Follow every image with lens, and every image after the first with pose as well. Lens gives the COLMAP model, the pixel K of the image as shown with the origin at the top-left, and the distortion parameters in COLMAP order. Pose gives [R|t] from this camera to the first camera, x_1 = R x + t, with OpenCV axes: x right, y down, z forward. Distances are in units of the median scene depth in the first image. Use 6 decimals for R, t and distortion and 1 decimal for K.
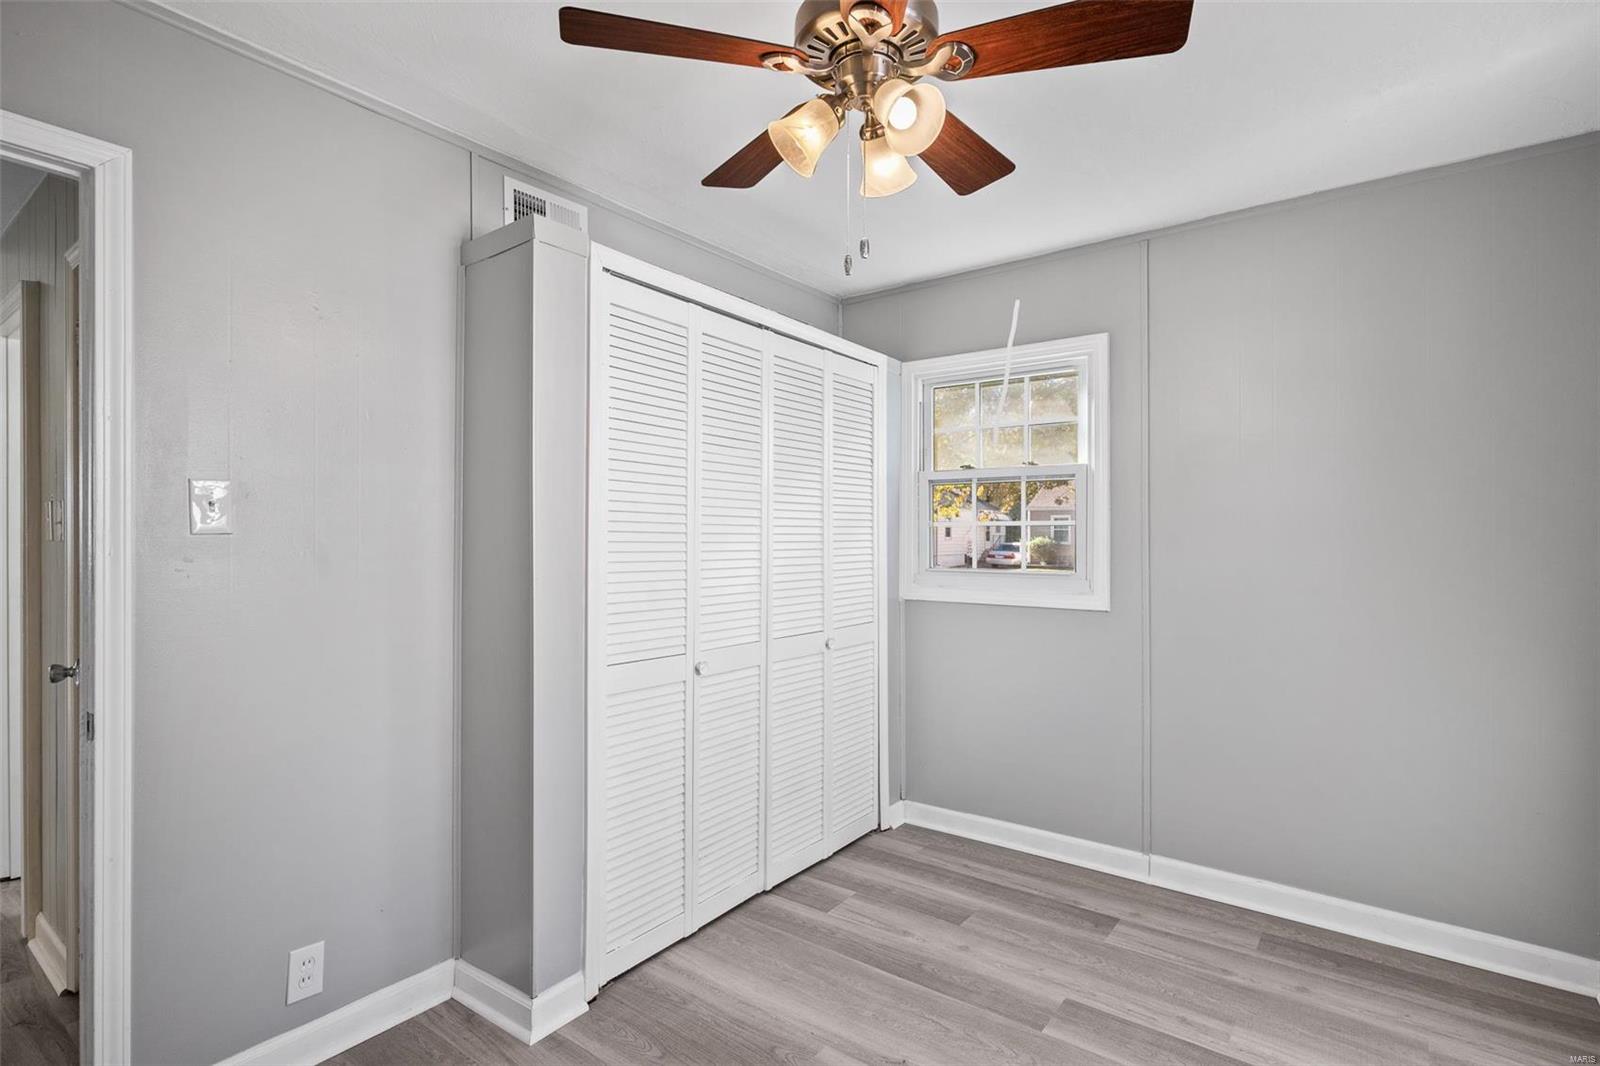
lens RADIAL K [[758.6, 0, 804.6], [0, 758.6, 531.4], [0, 0, 1]] dist [-0.007447, 0.001863]
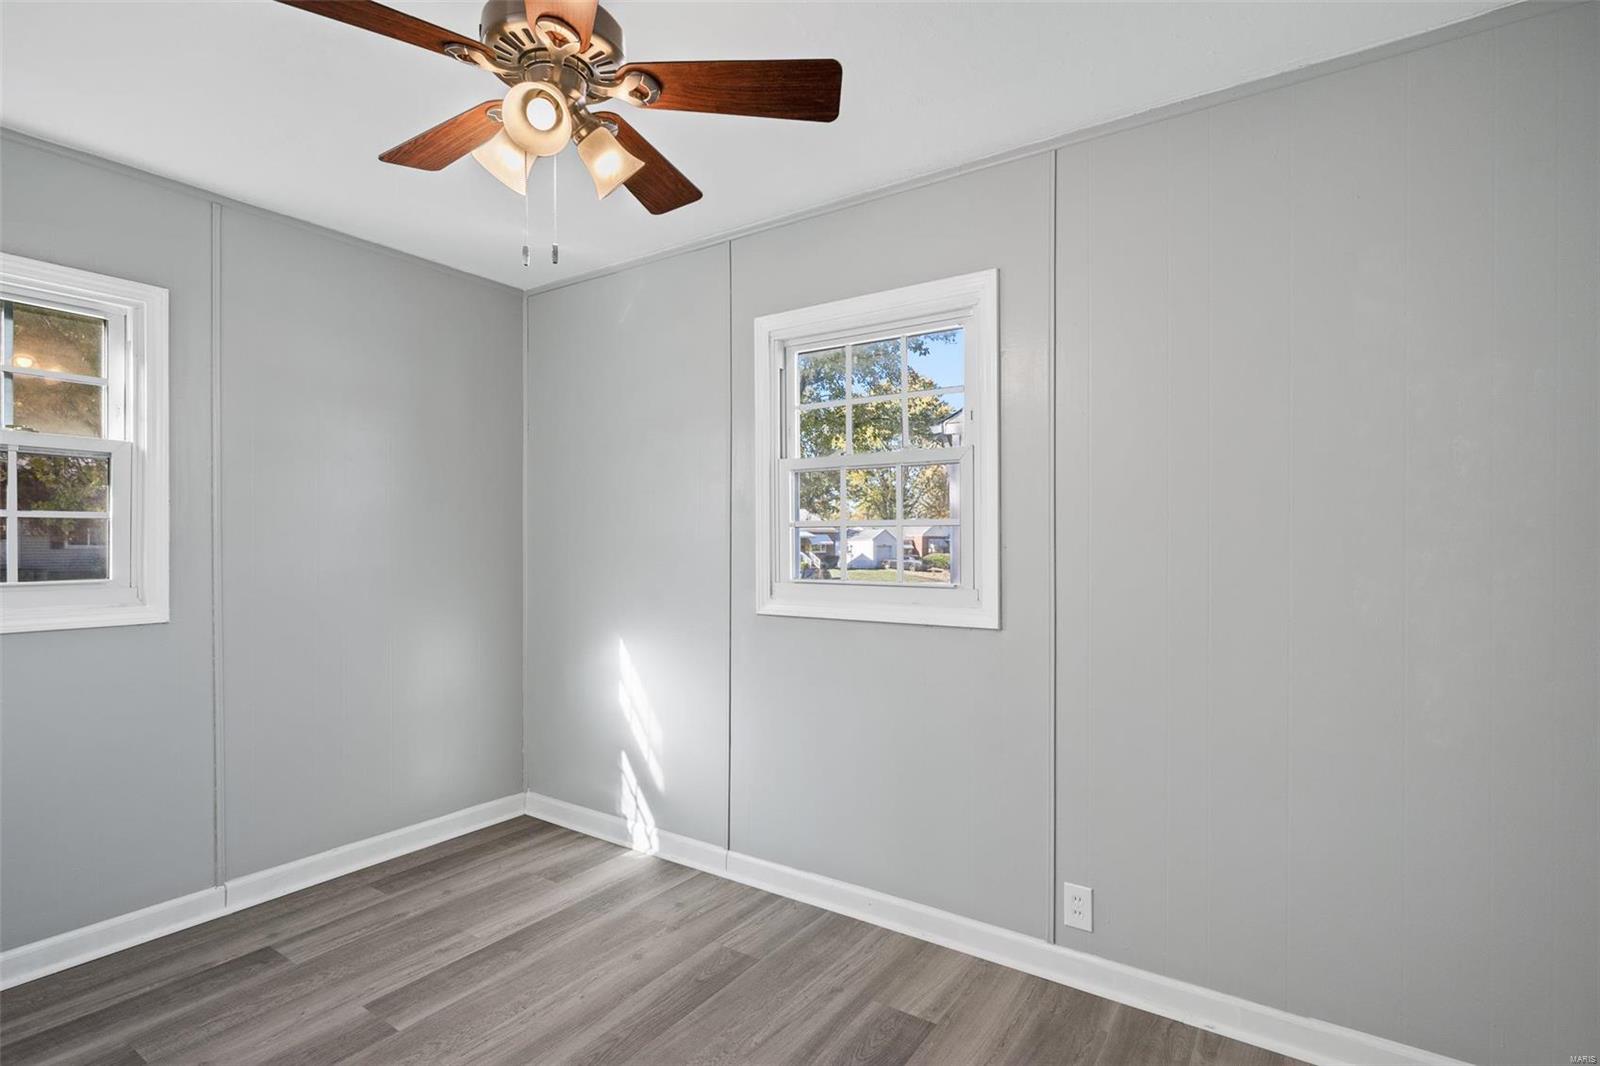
lens RADIAL K [[790.3, 0, 788.7], [0, 790.3, 522.3], [0, 0, 1]] dist [-0.064626, 0.026828]
pose [[-0.054140, 0.016985, 0.998389, -0.586693], [-0.012906, 0.999760, -0.017708, 0.000799], [-0.998450, -0.013843, -0.053908, 0.438284]]
